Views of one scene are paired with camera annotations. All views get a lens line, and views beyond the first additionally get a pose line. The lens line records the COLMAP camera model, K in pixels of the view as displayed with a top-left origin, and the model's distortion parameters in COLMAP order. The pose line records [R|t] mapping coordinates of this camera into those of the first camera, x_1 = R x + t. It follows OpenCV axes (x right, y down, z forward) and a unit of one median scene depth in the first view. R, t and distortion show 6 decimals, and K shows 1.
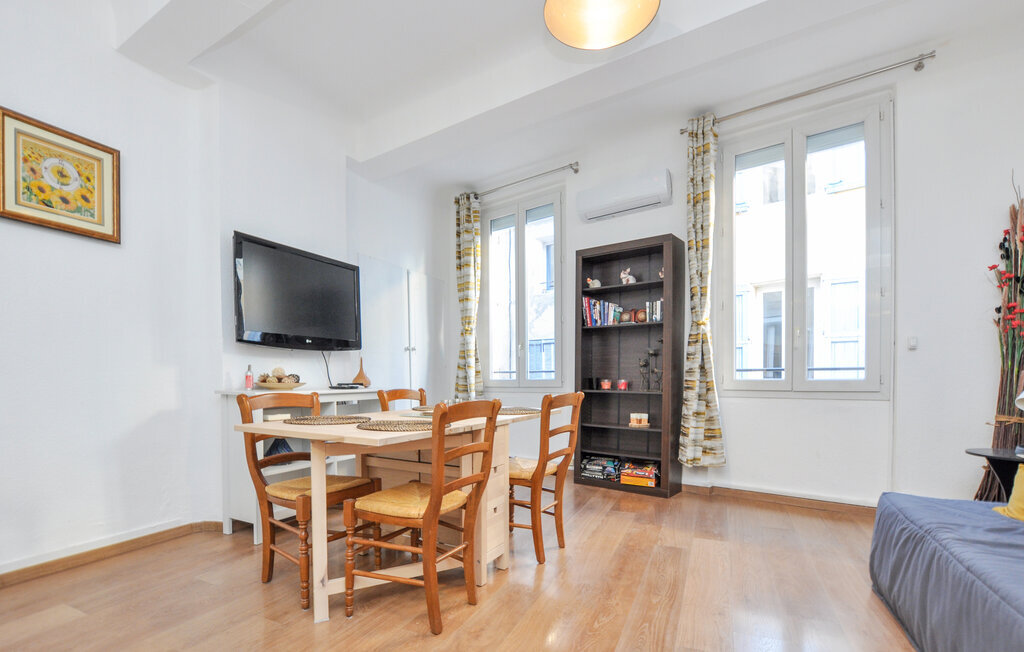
lens RADIAL K [[484.4, 0, 510.4], [0, 484.4, 385.1], [0, 0, 1]] dist [-0.024559, 0.000119]
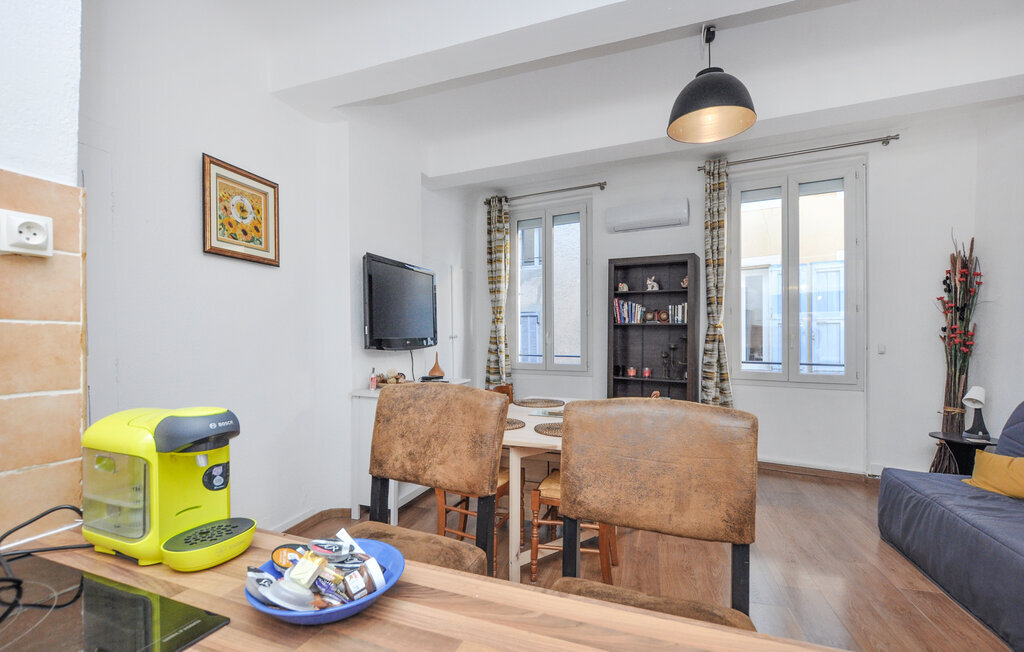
lens RADIAL K [[482.1, 0, 513.2], [0, 482.1, 331.0], [0, 0, 1]] dist [-0.005836, -0.000172]
pose [[0.989279, 0.008199, 0.145808, -0.300856], [-0.005075, 0.999750, -0.021783, -0.084258], [-0.145950, 0.020809, 0.989073, -0.149090]]
